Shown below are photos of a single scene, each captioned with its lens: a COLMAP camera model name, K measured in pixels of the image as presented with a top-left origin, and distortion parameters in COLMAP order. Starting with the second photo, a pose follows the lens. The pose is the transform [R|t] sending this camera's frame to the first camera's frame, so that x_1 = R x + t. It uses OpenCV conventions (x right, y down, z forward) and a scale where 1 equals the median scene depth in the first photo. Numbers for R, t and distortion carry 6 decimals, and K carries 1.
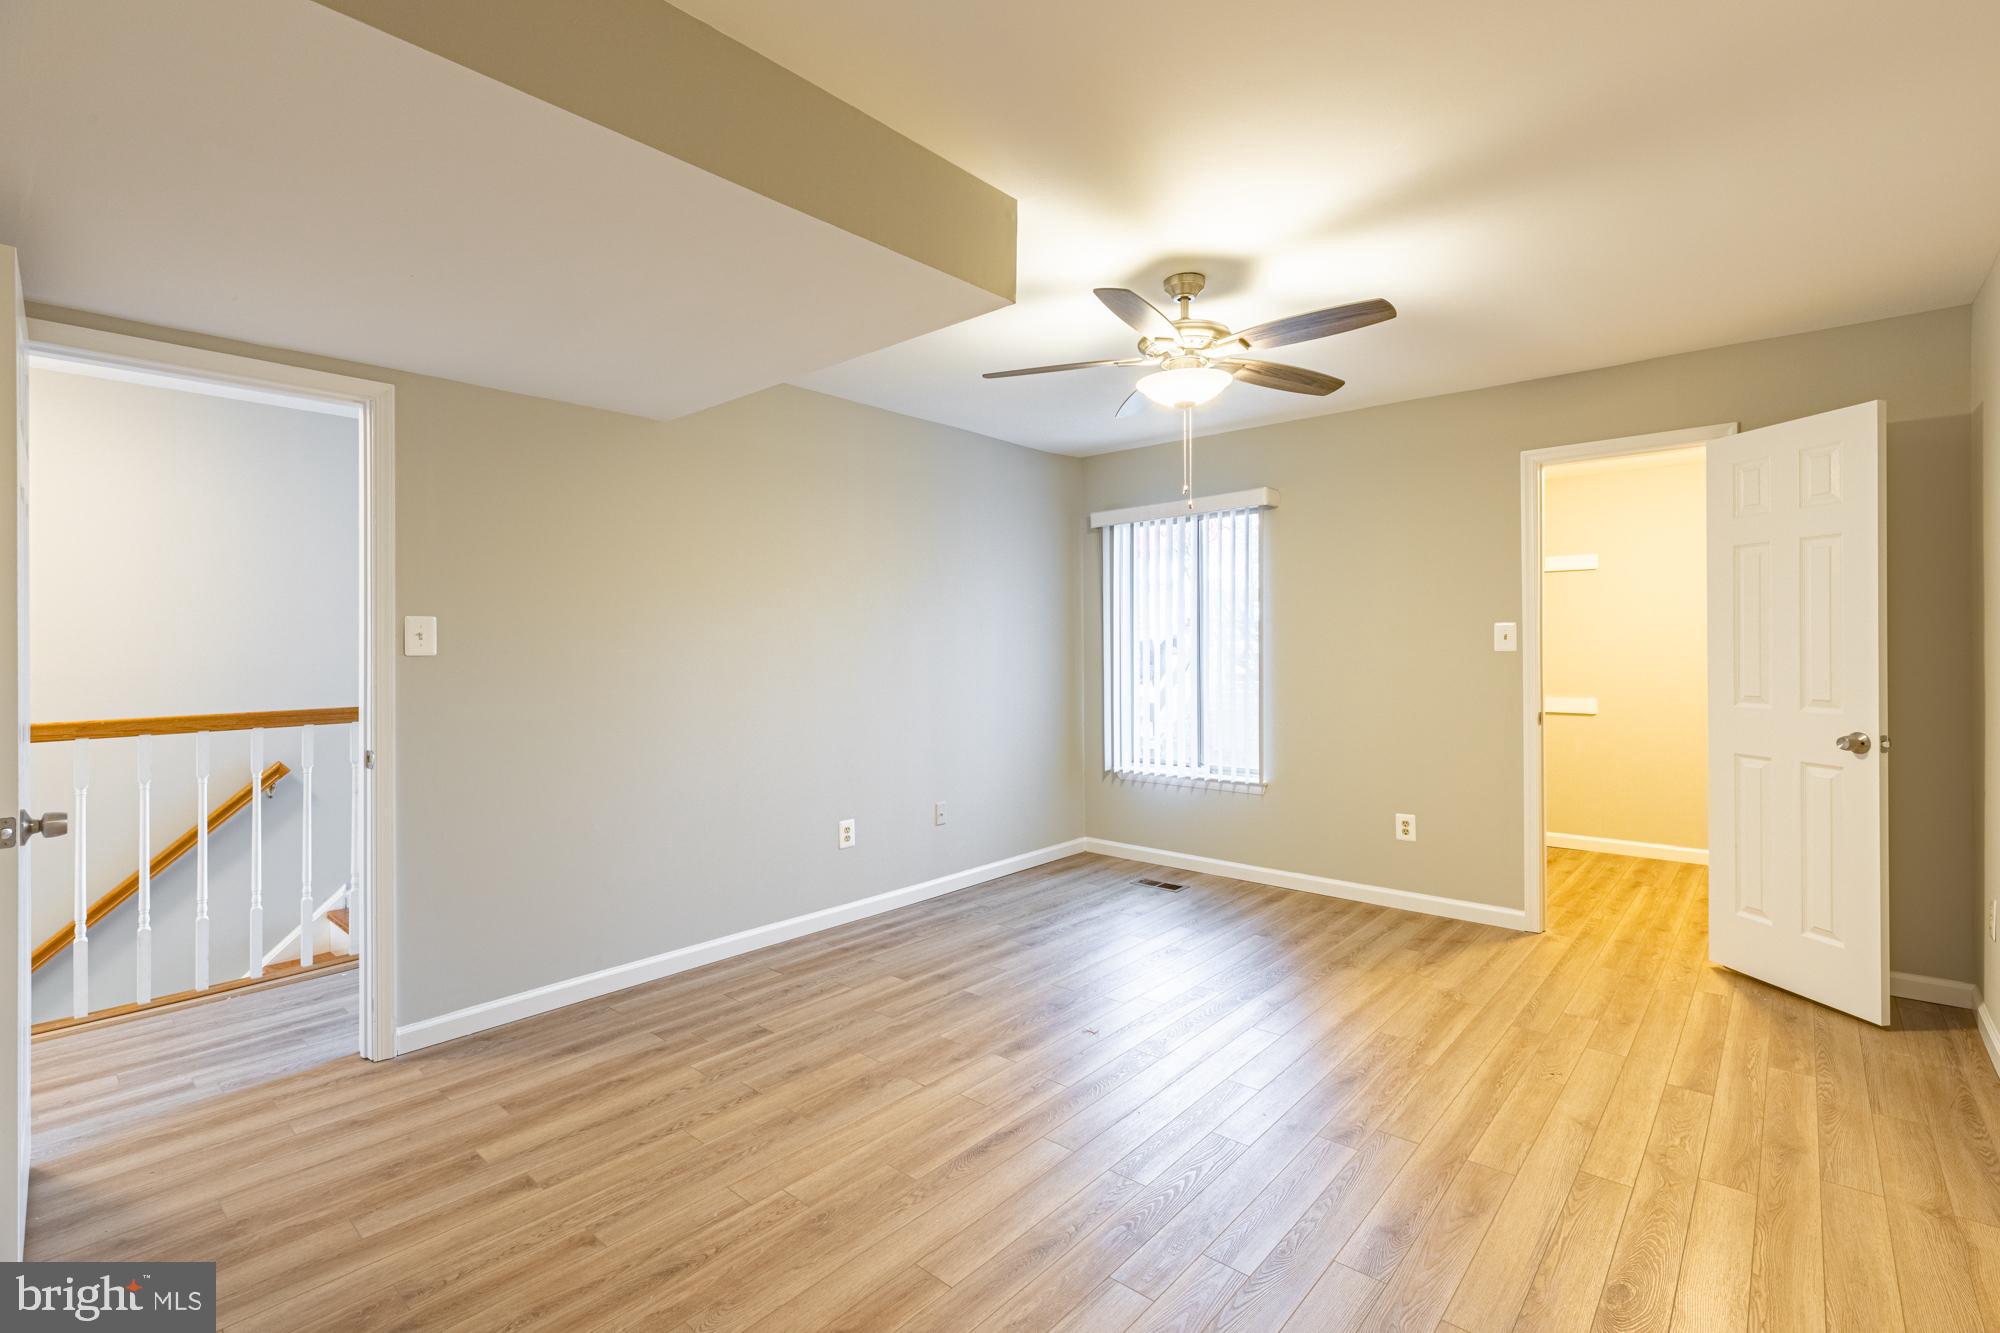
lens RADIAL K [[891.4, 0, 1002.7], [0, 891.4, 646.8], [0, 0, 1]] dist [0.000386, 0.000288]
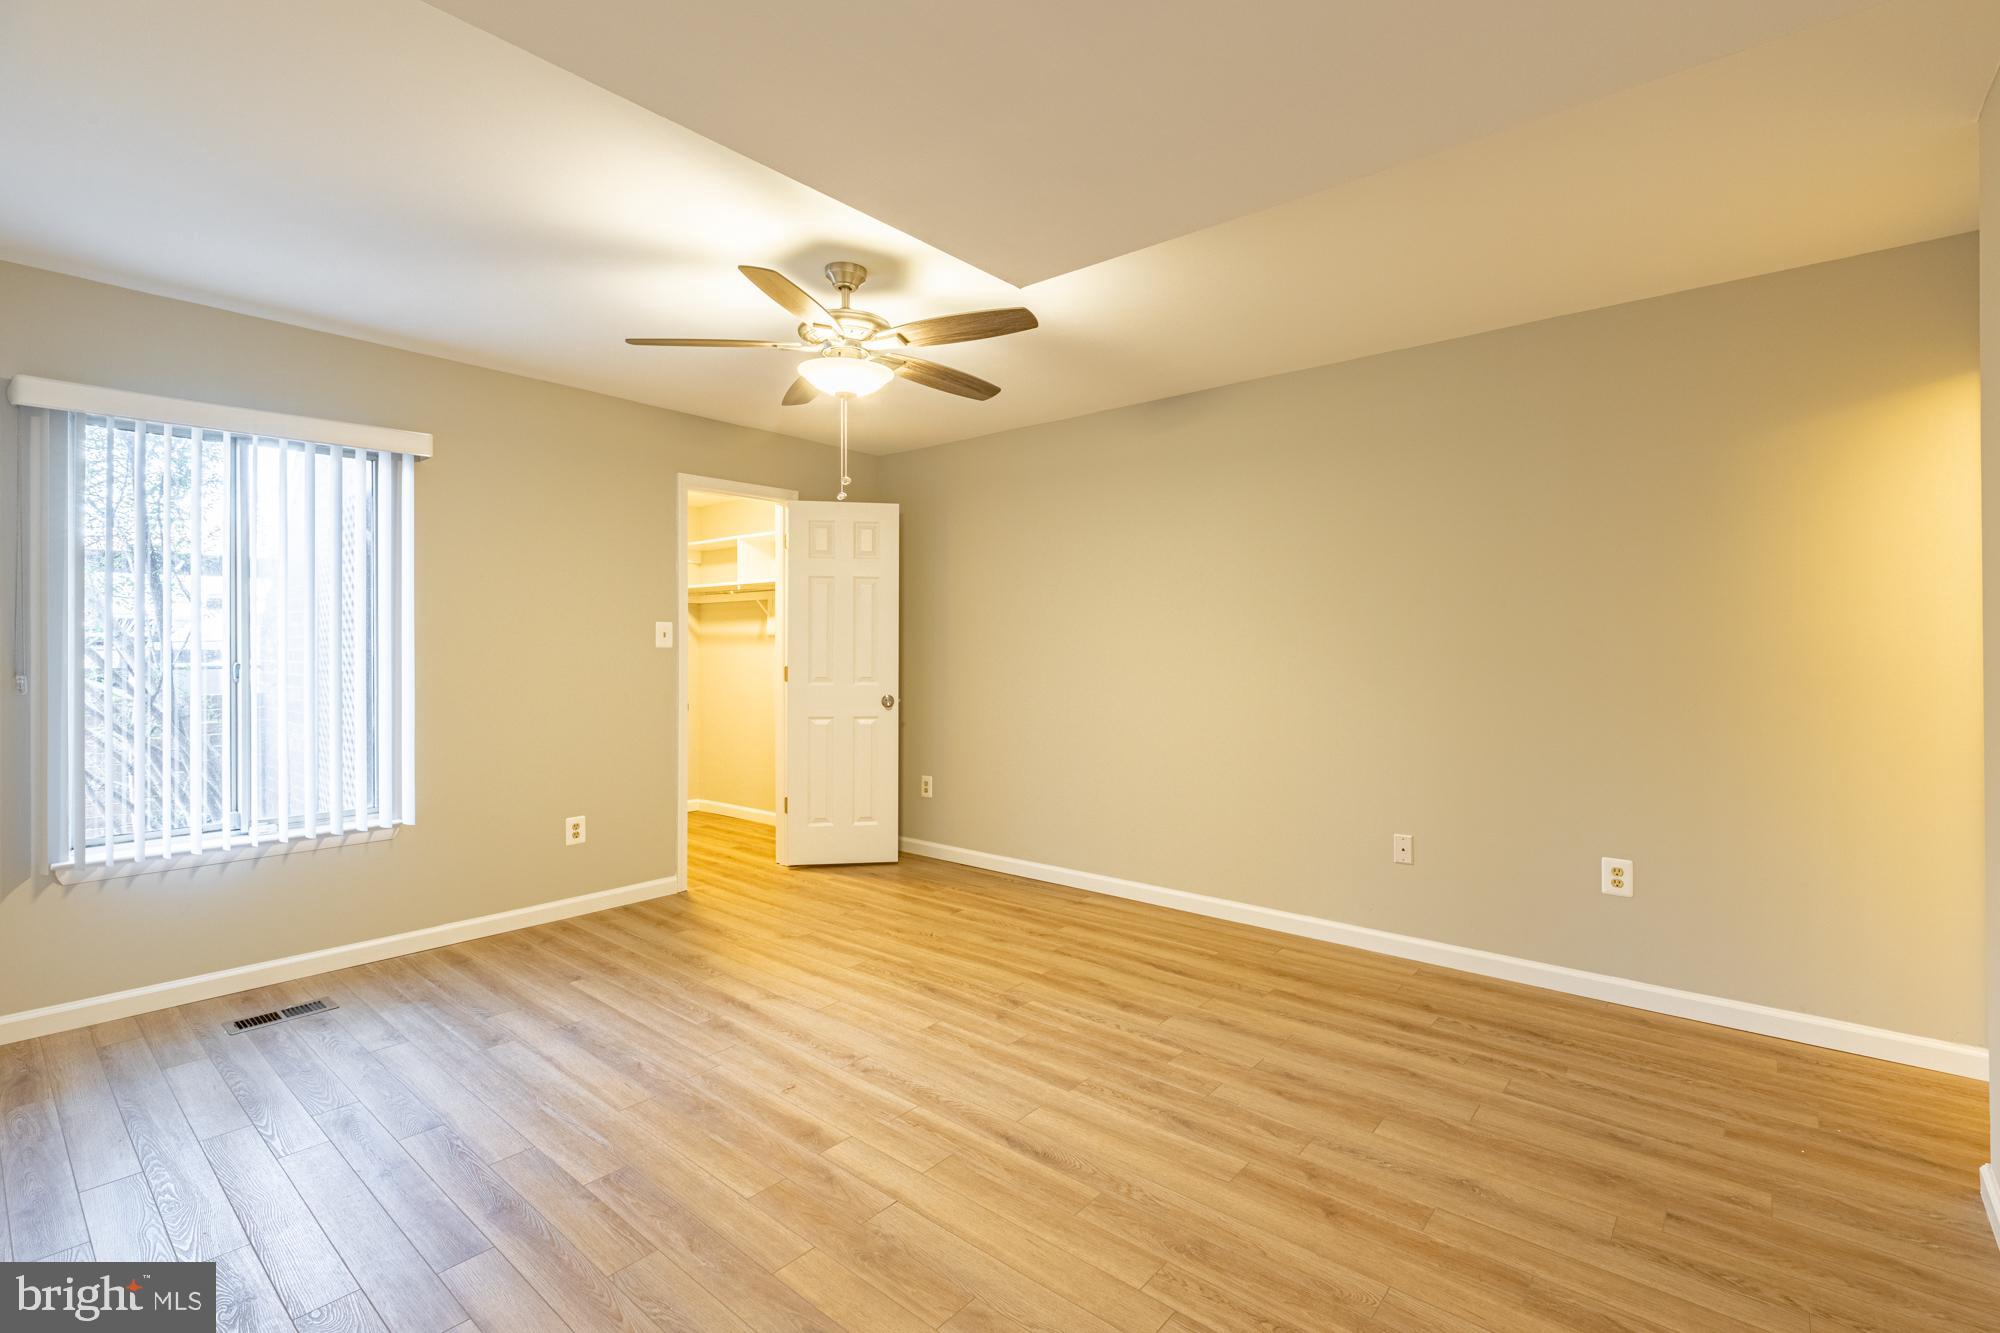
lens RADIAL K [[891.4, 0, 1002.7], [0, 891.4, 646.8], [0, 0, 1]] dist [0.000386, 0.000288]
pose [[-0.007616, 0.005017, 0.999958, -0.729277], [-0.000535, 0.999987, -0.005021, 0.011889], [-0.999971, -0.000573, -0.007613, 0.769437]]
